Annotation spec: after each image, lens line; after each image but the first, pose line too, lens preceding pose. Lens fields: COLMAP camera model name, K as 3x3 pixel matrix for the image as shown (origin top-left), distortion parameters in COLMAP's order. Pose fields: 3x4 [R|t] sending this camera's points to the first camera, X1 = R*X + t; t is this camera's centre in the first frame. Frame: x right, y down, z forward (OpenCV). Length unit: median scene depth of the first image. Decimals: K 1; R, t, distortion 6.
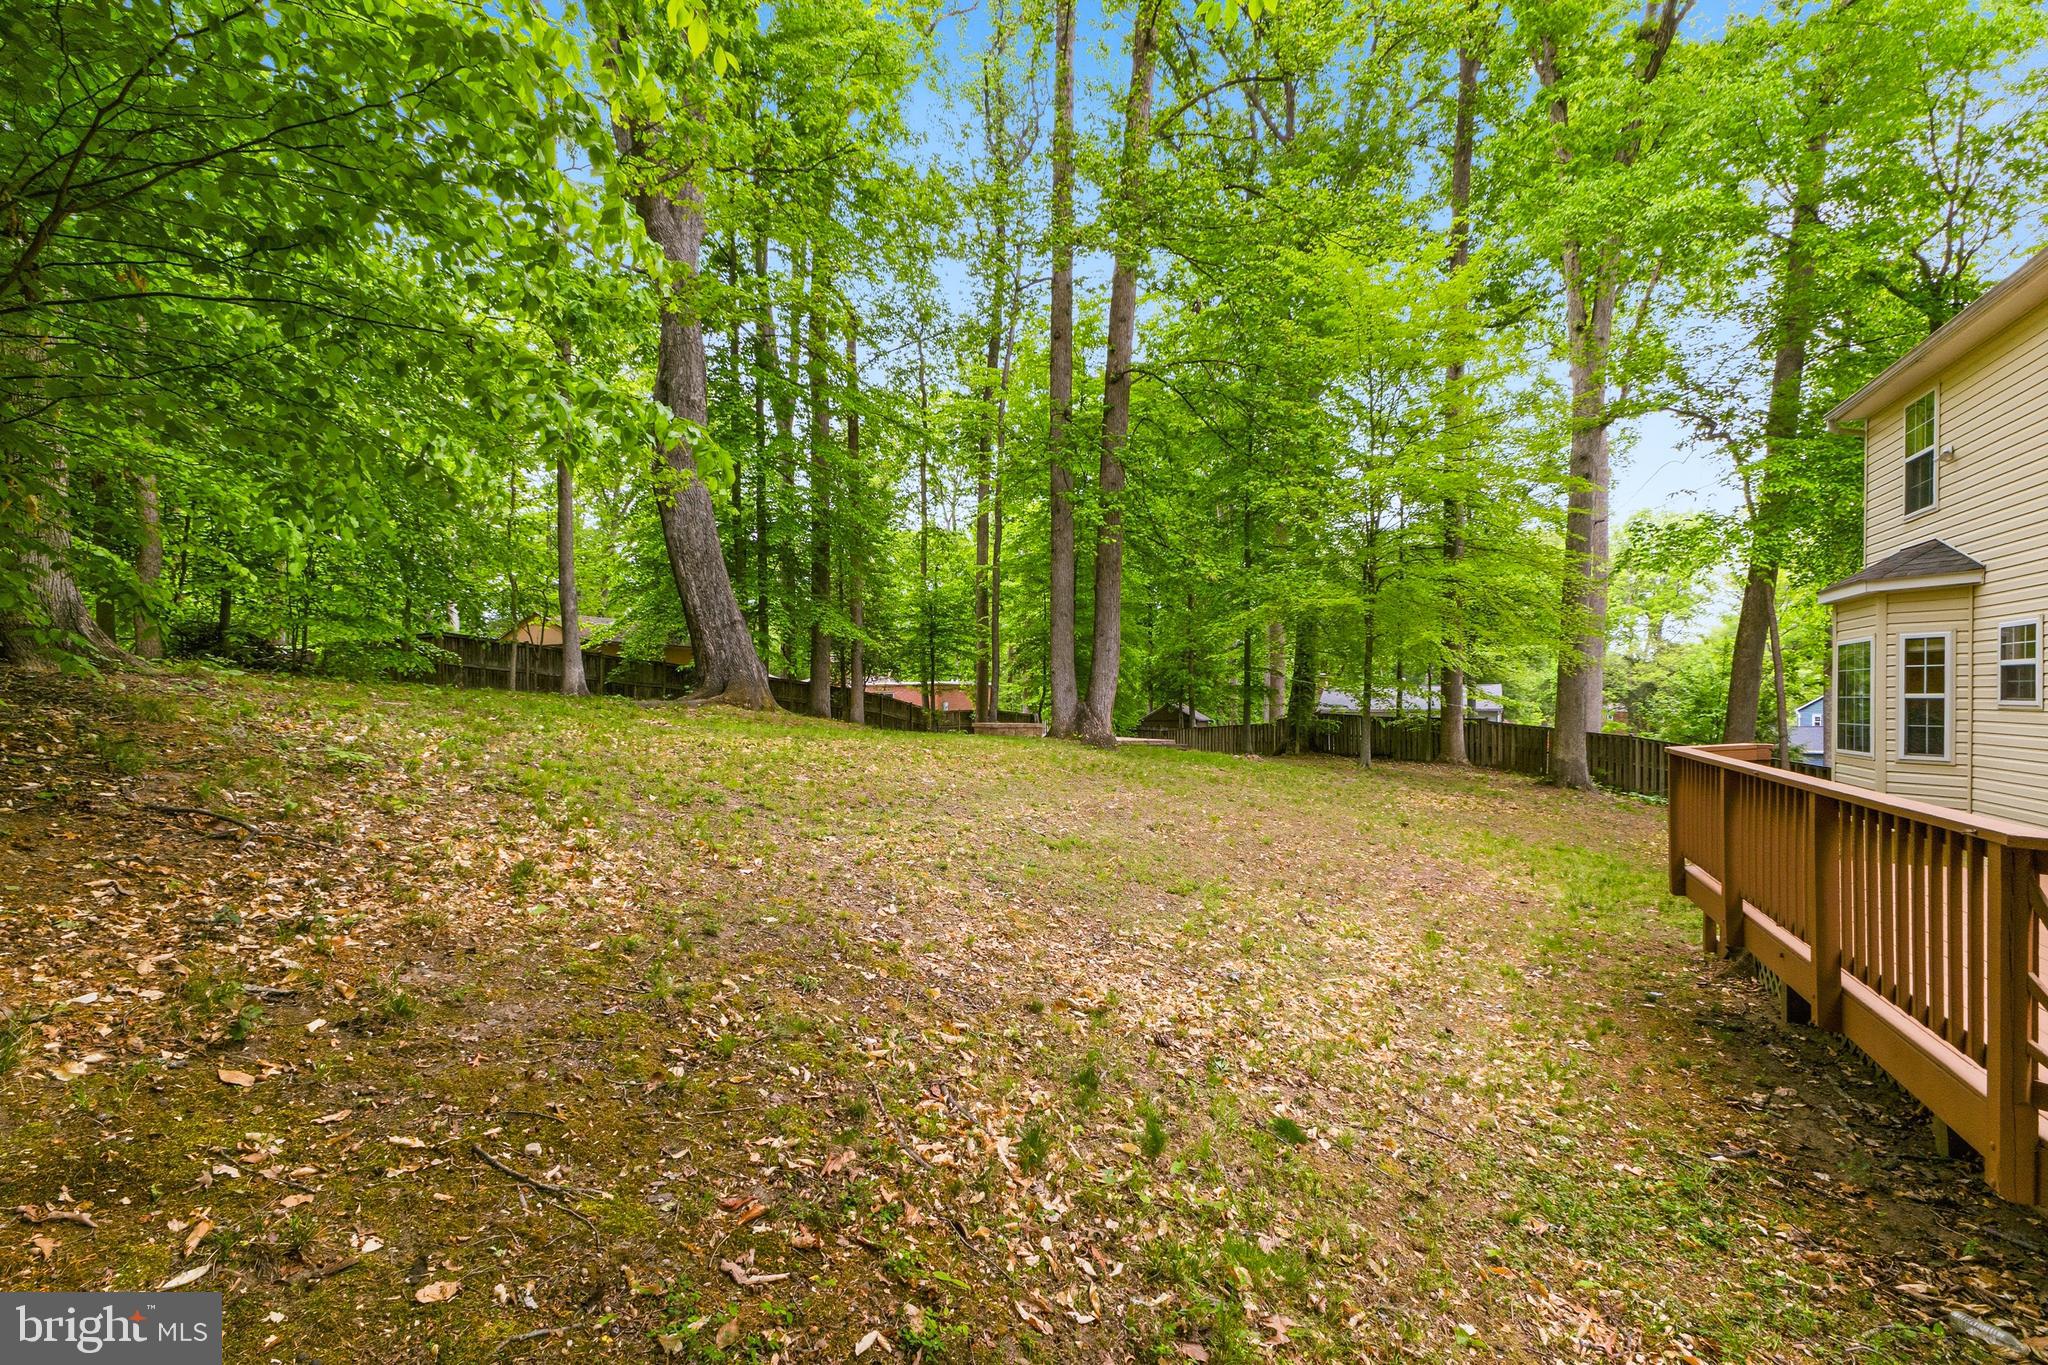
lens RADIAL K [[913.4, 0, 1023.1], [0, 913.4, 713.2], [0, 0, 1]] dist [0.022578, -0.008654]
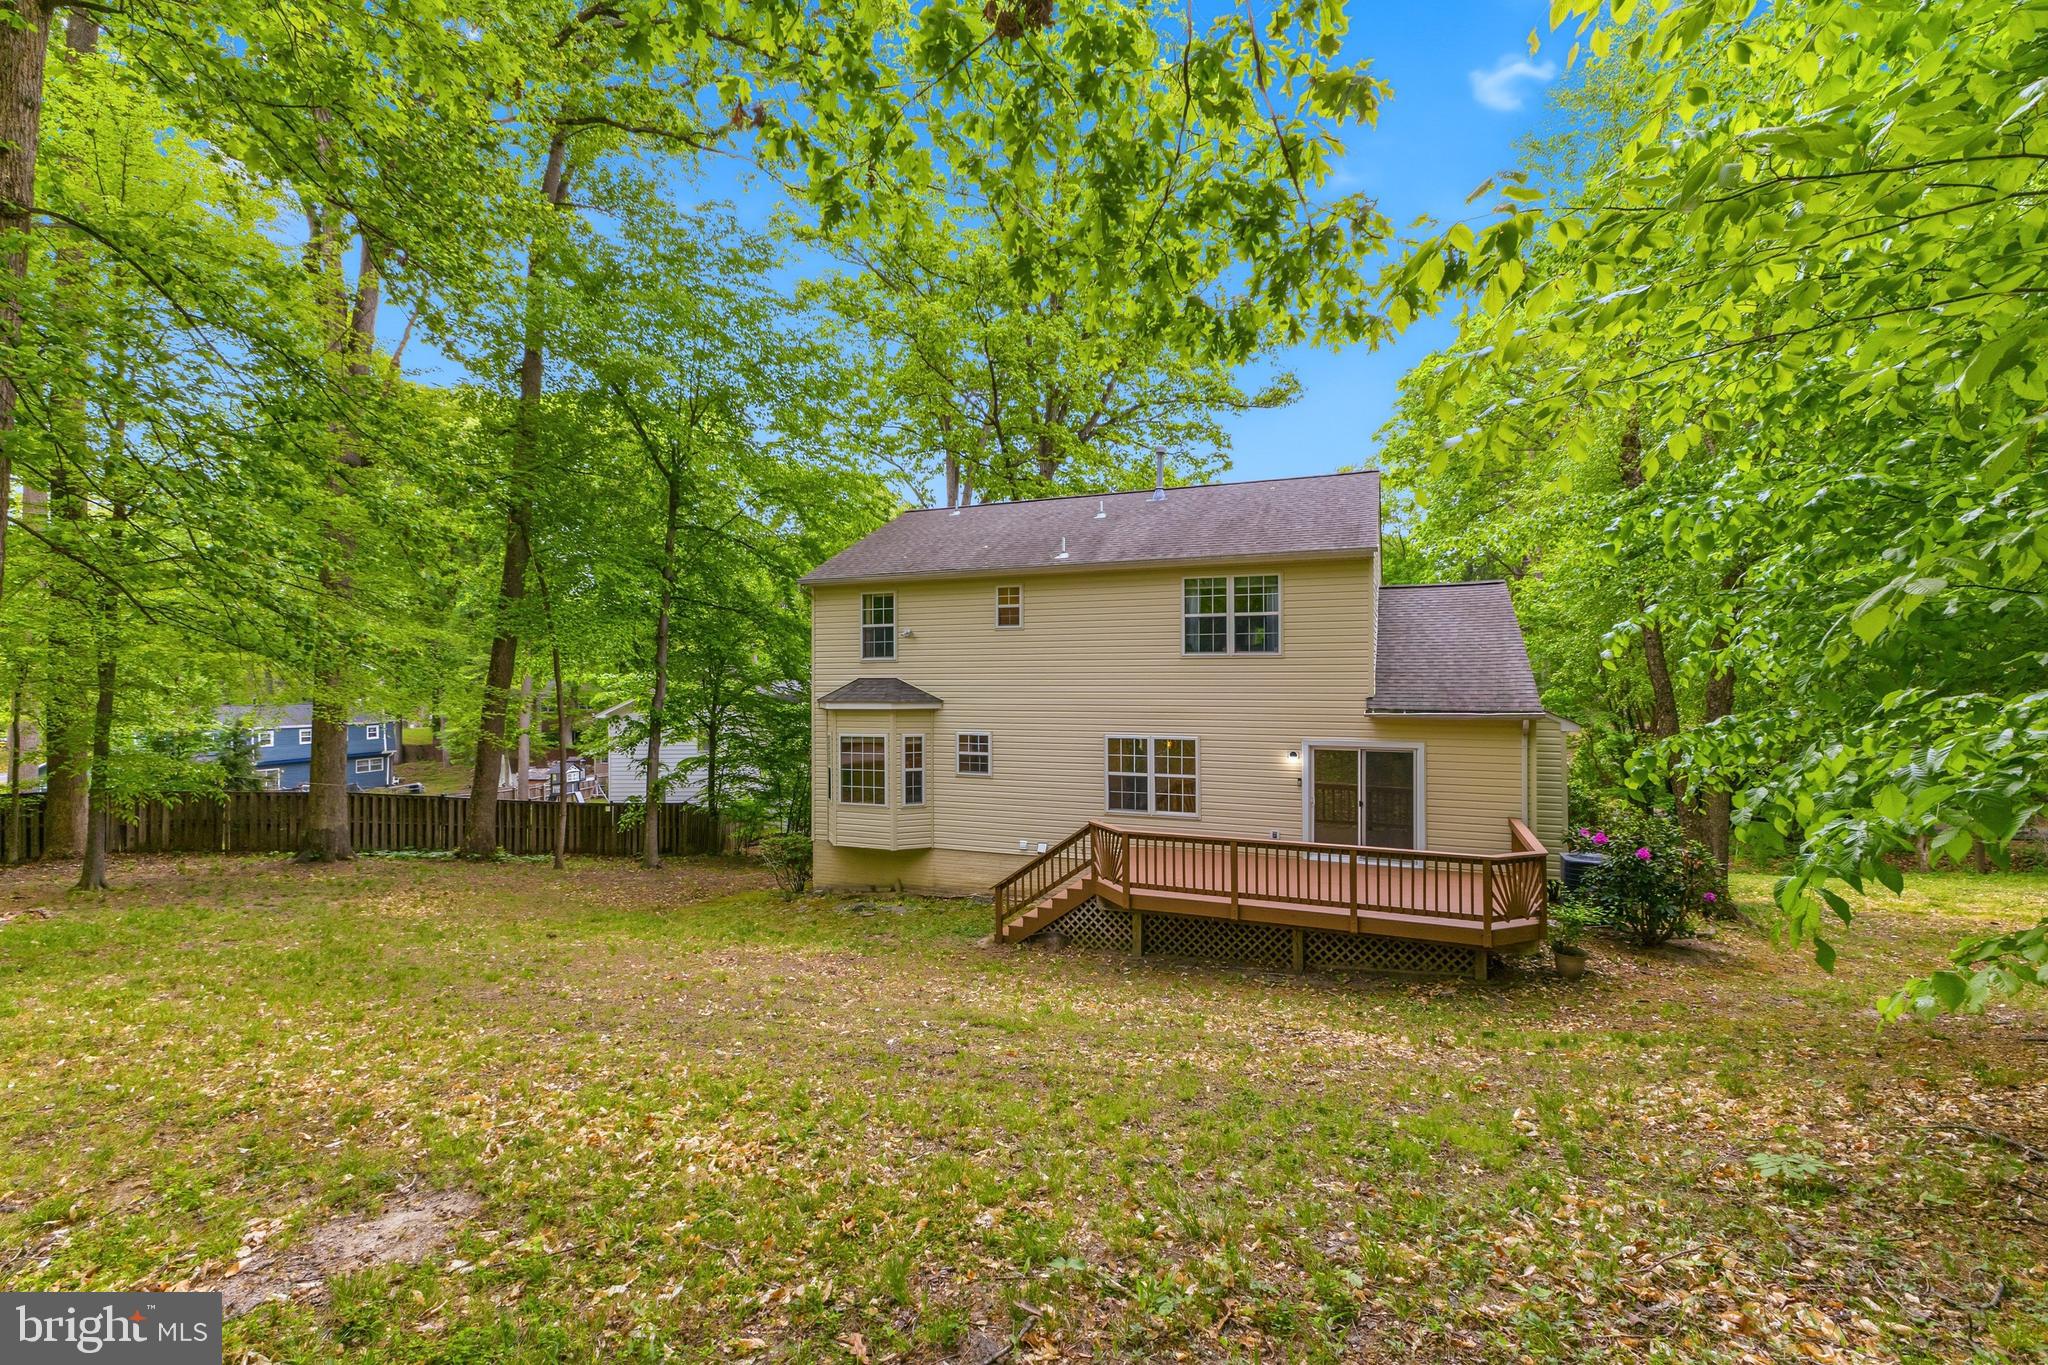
lens RADIAL K [[884.3, 0, 1034.9], [0, 884.3, 674.2], [0, 0, 1]] dist [0.016201, -0.000201]
pose [[-0.049072, 0.008082, 0.998763, -0.362638], [0.018738, 0.999799, -0.007169, -0.092045], [-0.998619, 0.018363, -0.049213, 0.423127]]
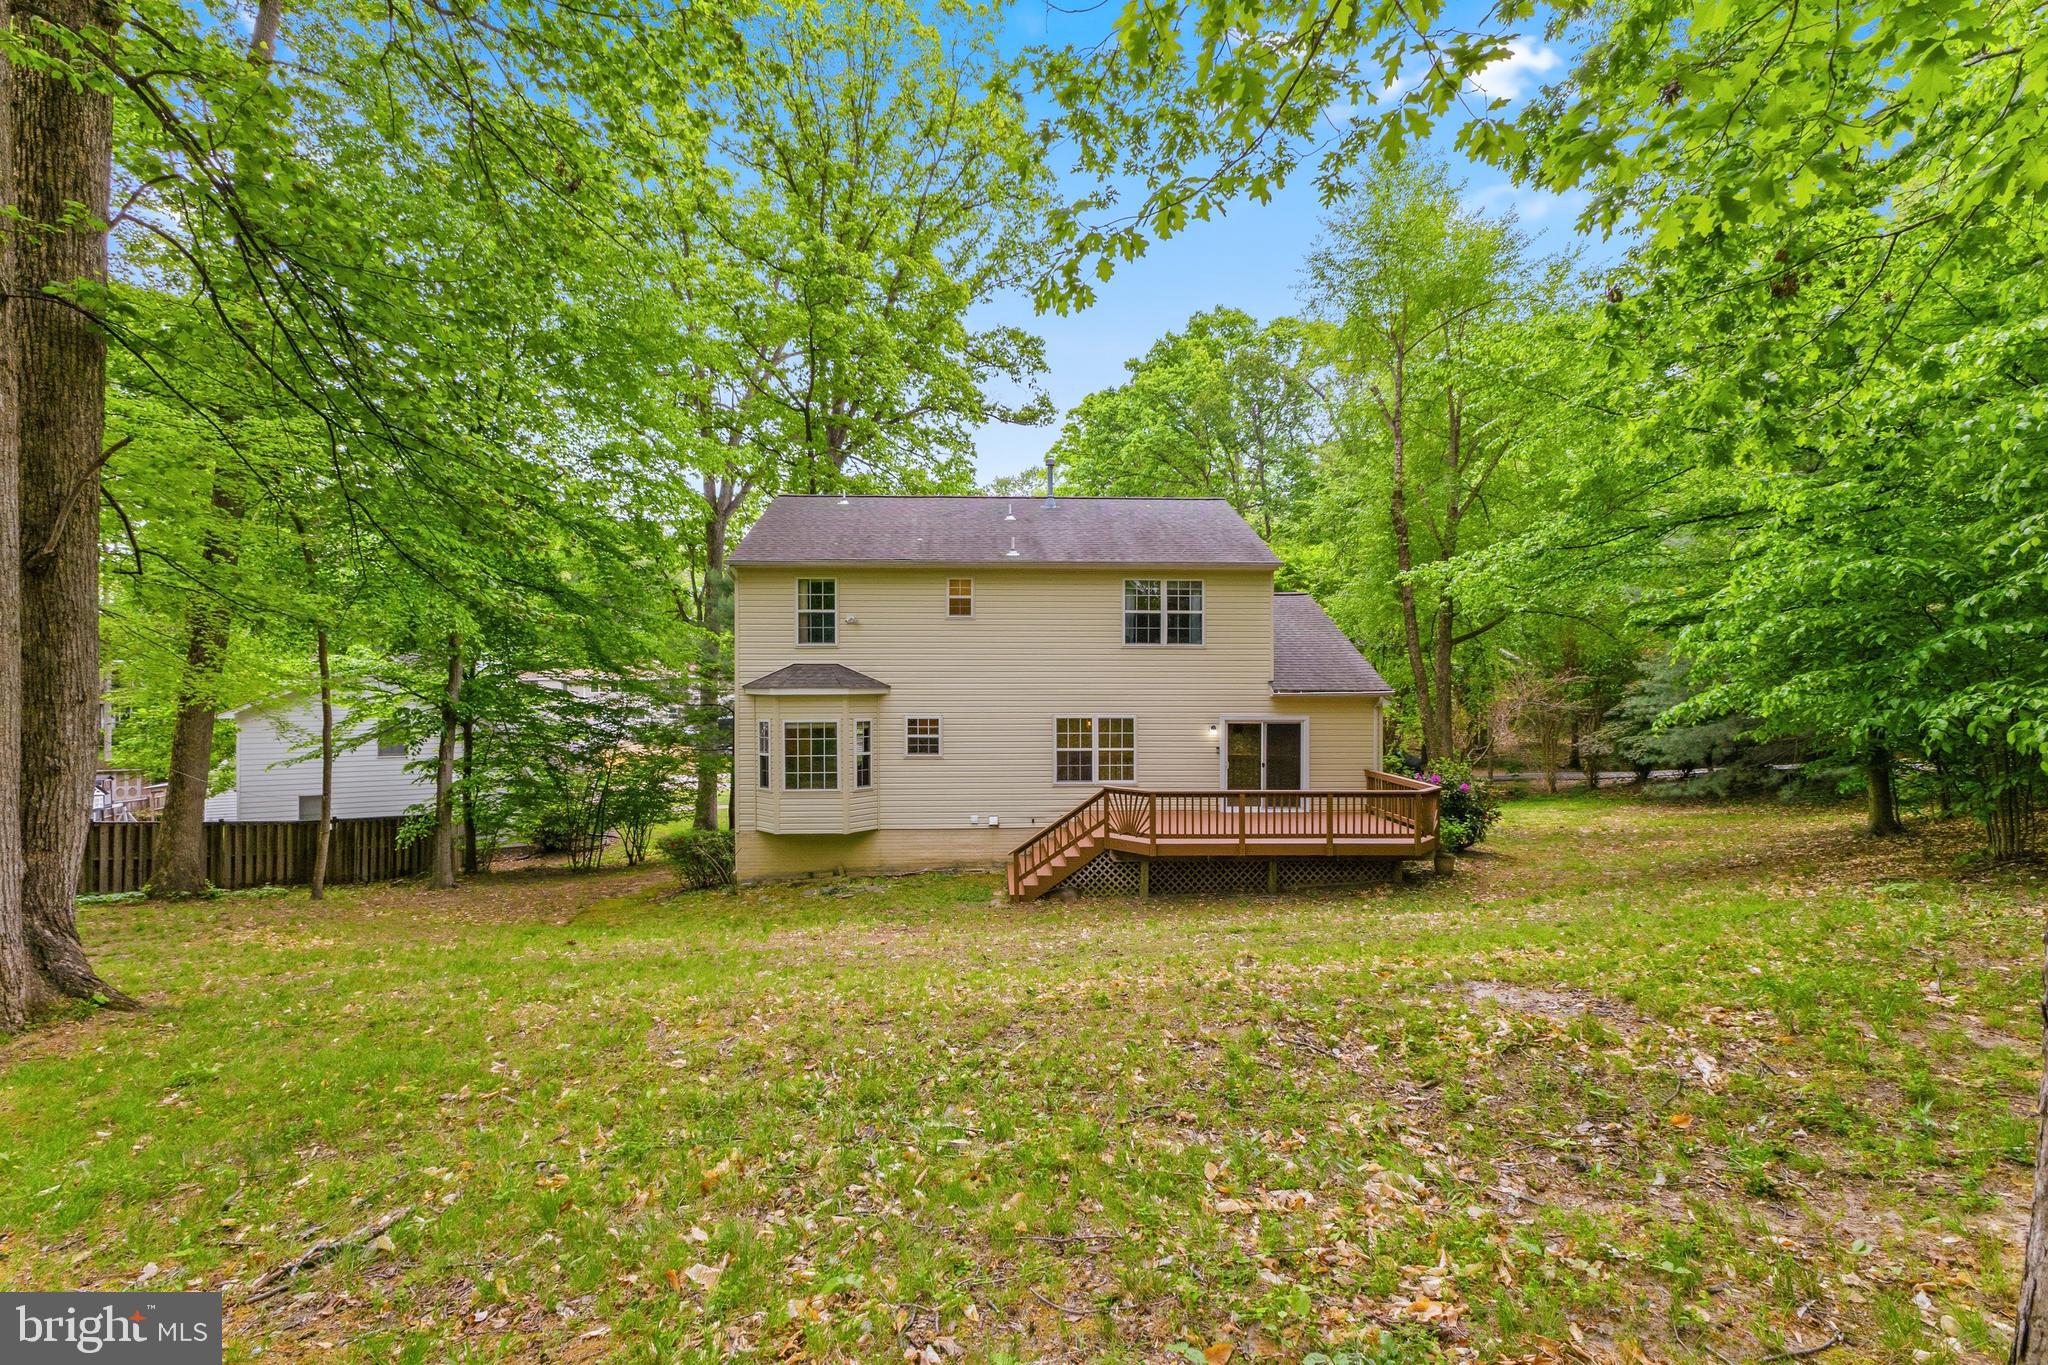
lens RADIAL K [[884.3, 0, 1034.9], [0, 884.3, 674.2], [0, 0, 1]] dist [0.016201, -0.000201]
pose [[-0.460968, 0.003239, 0.887411, -0.355353], [0.014782, 0.999883, 0.004029, -0.087559], [-0.887294, 0.014975, -0.460961, 0.746326]]
